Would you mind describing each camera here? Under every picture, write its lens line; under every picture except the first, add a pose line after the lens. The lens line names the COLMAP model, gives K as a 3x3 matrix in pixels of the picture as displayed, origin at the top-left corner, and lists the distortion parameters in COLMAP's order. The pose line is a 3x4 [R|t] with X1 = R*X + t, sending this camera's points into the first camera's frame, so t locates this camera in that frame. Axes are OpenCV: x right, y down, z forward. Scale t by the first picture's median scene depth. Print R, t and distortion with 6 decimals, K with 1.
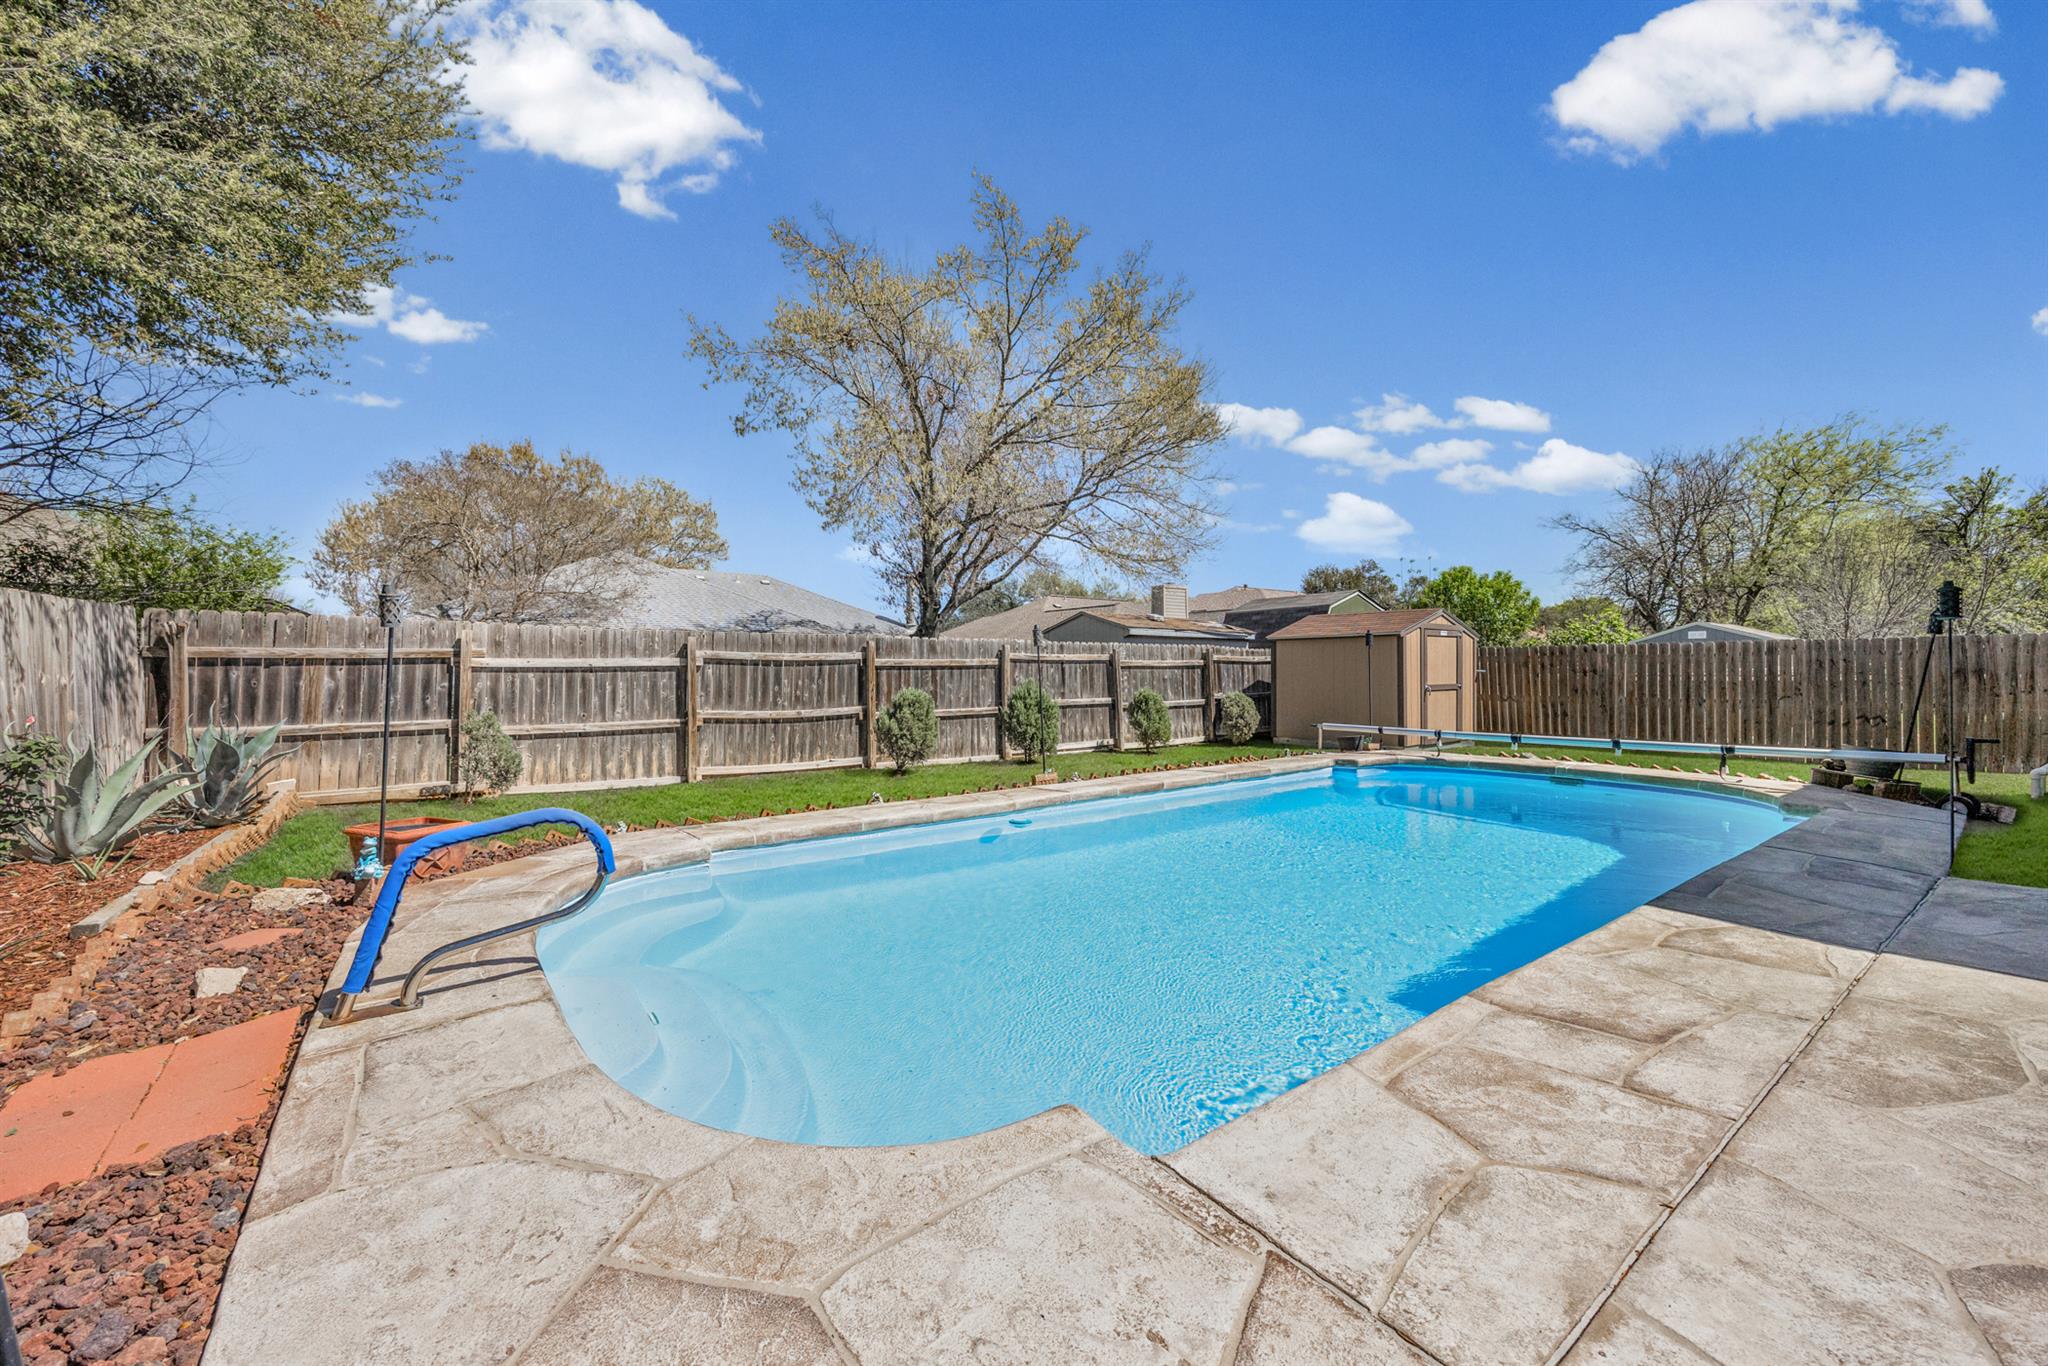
lens RADIAL K [[786.3, 0, 1020.3], [0, 786.3, 665.1], [0, 0, 1]] dist [-0.001194, 0.000051]
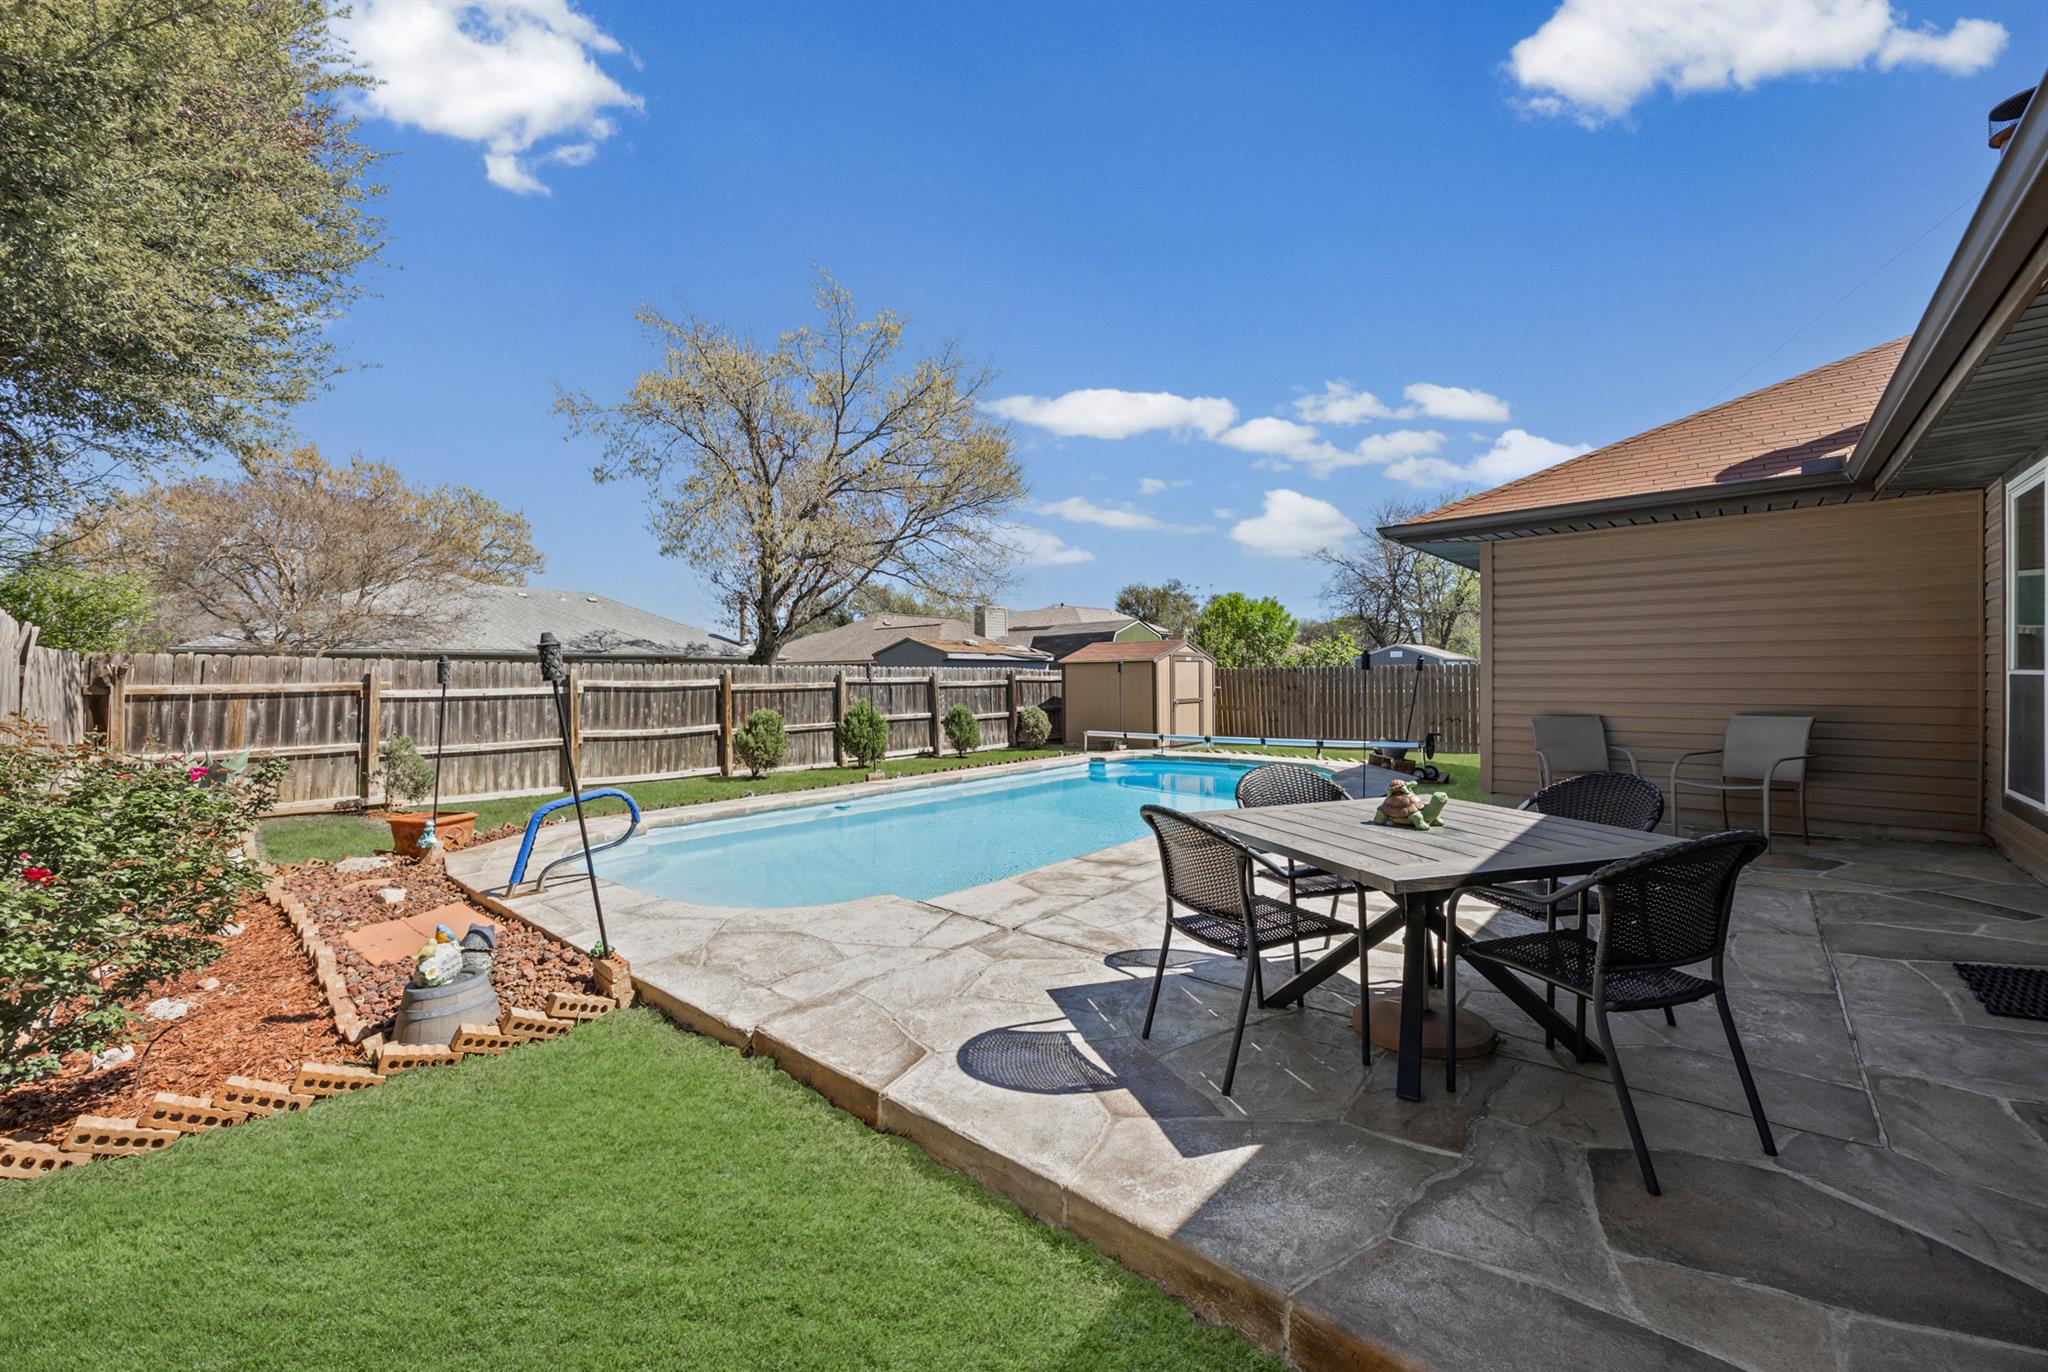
lens RADIAL K [[786.3, 0, 1020.3], [0, 786.3, 668.1], [0, 0, 1]] dist [-0.001194, 0.000051]
pose [[0.977229, -0.002951, 0.212168, -0.007706], [0.004698, 0.999959, -0.007732, -0.020377], [-0.212136, 0.008553, 0.977203, -0.249269]]
